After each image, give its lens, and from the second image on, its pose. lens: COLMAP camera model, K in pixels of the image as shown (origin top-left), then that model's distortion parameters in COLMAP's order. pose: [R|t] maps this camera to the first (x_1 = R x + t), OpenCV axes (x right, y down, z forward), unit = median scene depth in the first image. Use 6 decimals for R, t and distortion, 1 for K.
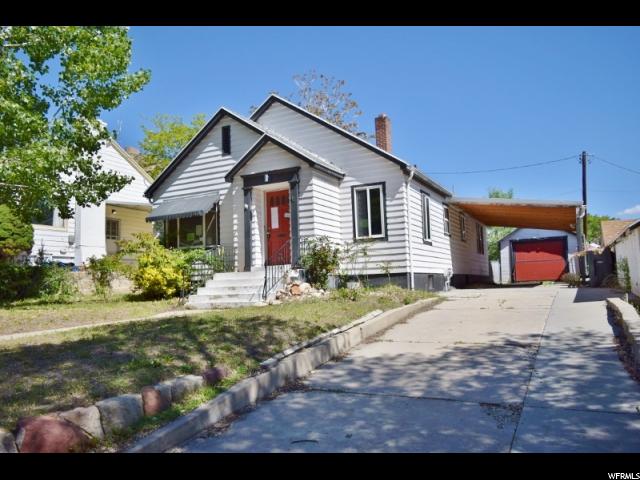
lens RADIAL K [[491.3, 0, 316.5], [0, 491.3, 240.1], [0, 0, 1]] dist [-0.020381, 0.000176]
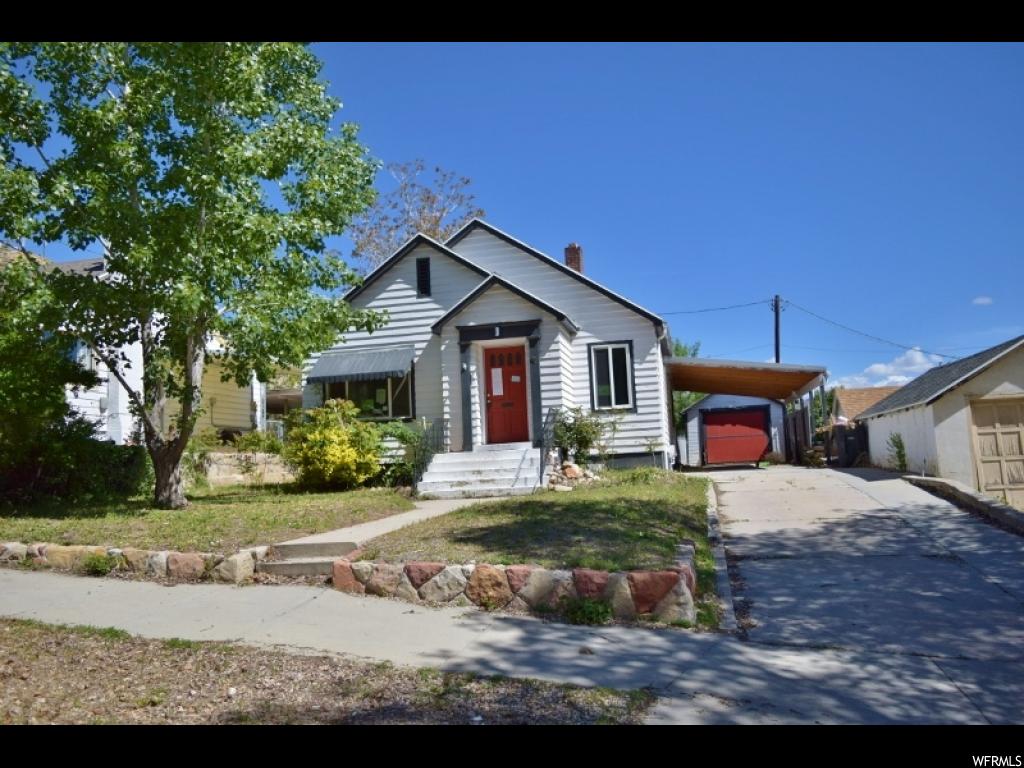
lens RADIAL K [[786.0, 0, 506.4], [0, 786.0, 384.2], [0, 0, 1]] dist [-0.020381, 0.000176]
pose [[0.968029, 0.015270, 0.250374, -0.383273], [-0.009277, 0.999642, -0.025099, -0.010623], [-0.250668, 0.021974, 0.967824, -0.207820]]
